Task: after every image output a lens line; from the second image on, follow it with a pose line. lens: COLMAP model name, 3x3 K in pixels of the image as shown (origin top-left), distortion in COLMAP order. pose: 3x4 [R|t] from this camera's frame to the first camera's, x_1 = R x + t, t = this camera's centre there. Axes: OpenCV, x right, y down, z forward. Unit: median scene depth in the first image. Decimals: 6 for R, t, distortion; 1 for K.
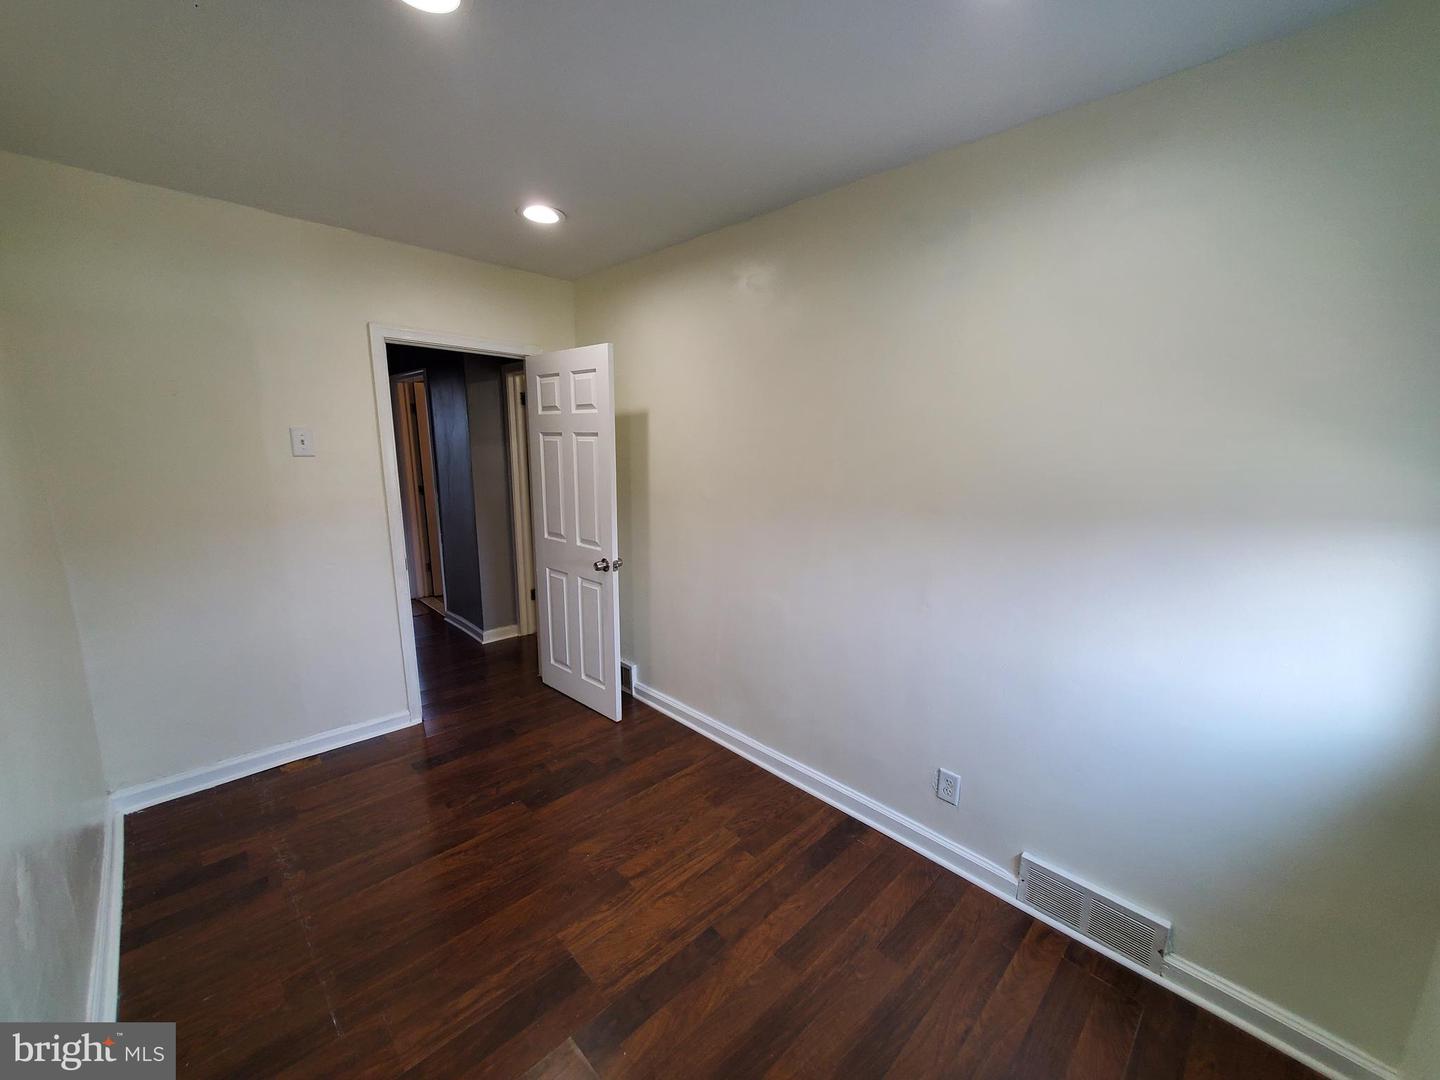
lens RADIAL K [[567.8, 0, 714.5], [0, 567.8, 551.0], [0, 0, 1]] dist [0.000468, -0.000285]
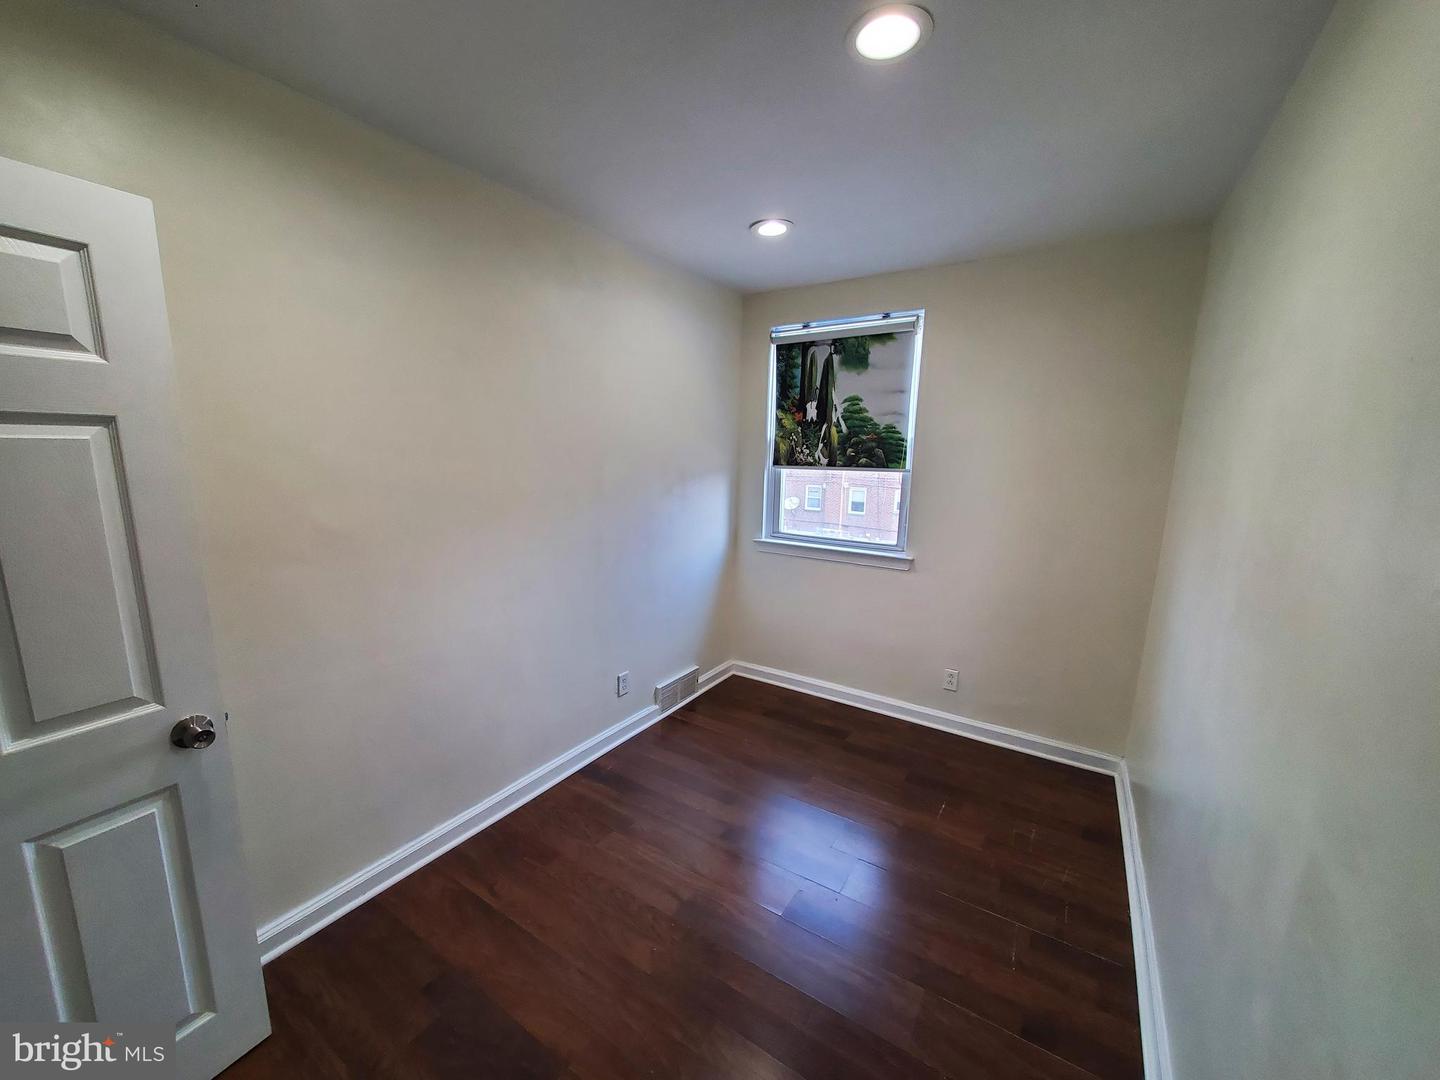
lens RADIAL K [[567.8, 0, 713.8], [0, 567.8, 545.2], [0, 0, 1]] dist [0.000468, -0.000285]
pose [[-0.221975, -0.178864, 0.958507, -1.035396], [0.166415, 0.961658, 0.217991, -0.213878], [-0.960746, 0.207898, -0.183698, 1.063279]]
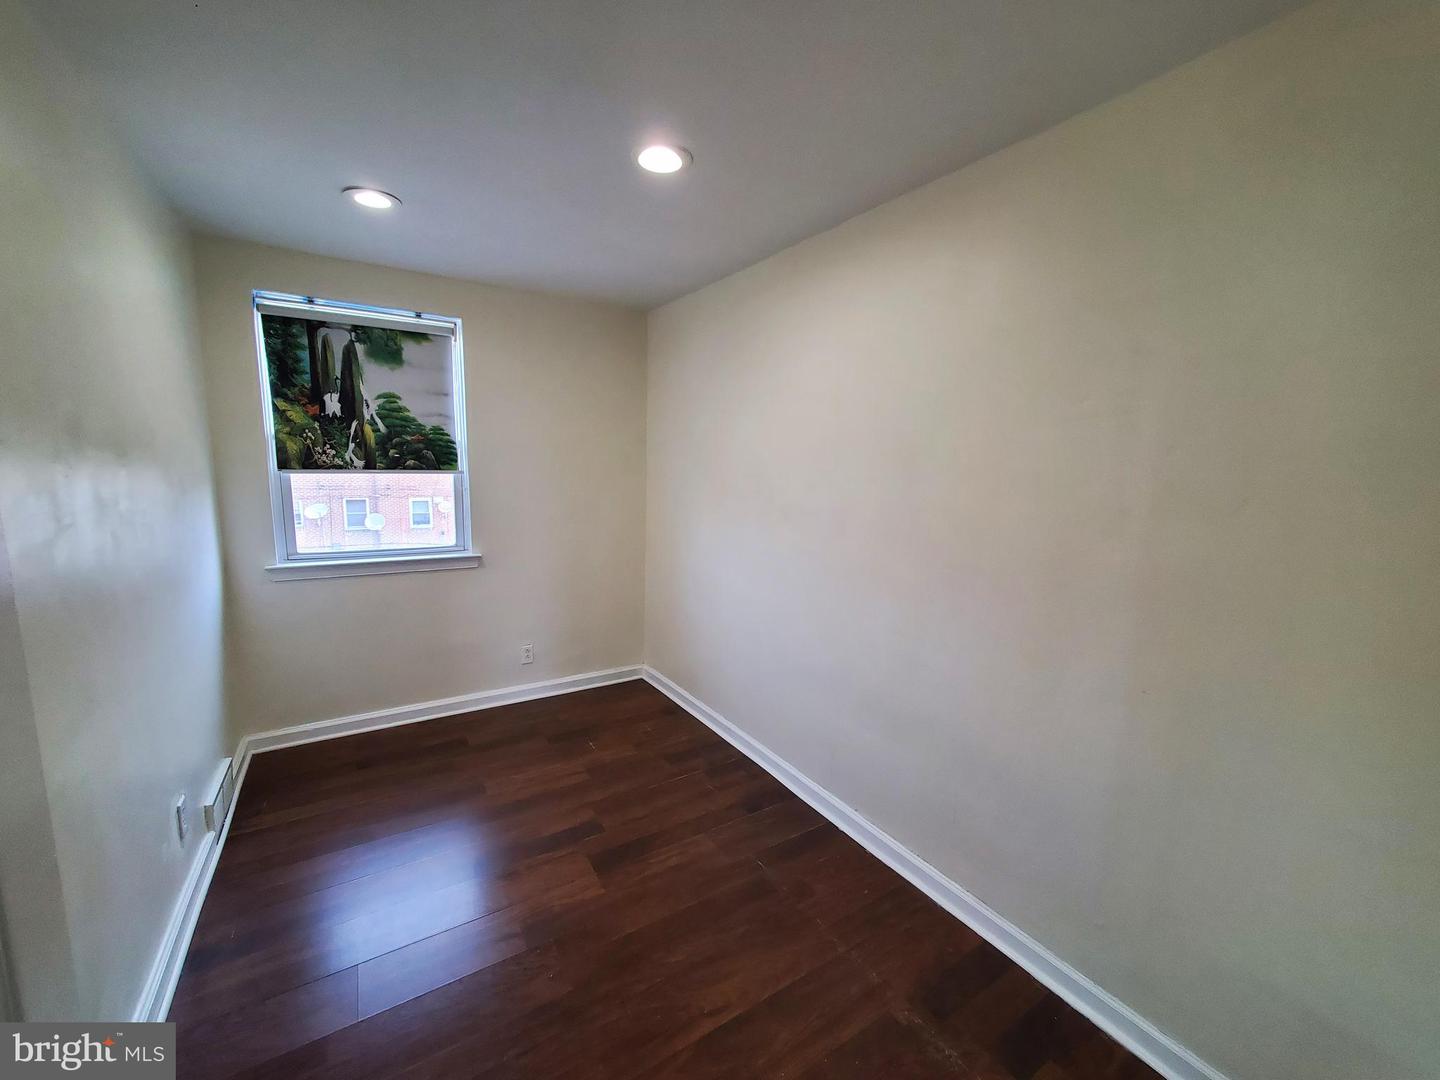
lens RADIAL K [[567.8, 0, 717.6], [0, 567.8, 541.3], [0, 0, 1]] dist [0.000468, -0.000285]
pose [[-0.979148, -0.067163, 0.191726, -0.627918], [-0.000866, 0.945138, 0.326669, -0.332078], [-0.203148, 0.319691, -0.925488, 1.673525]]
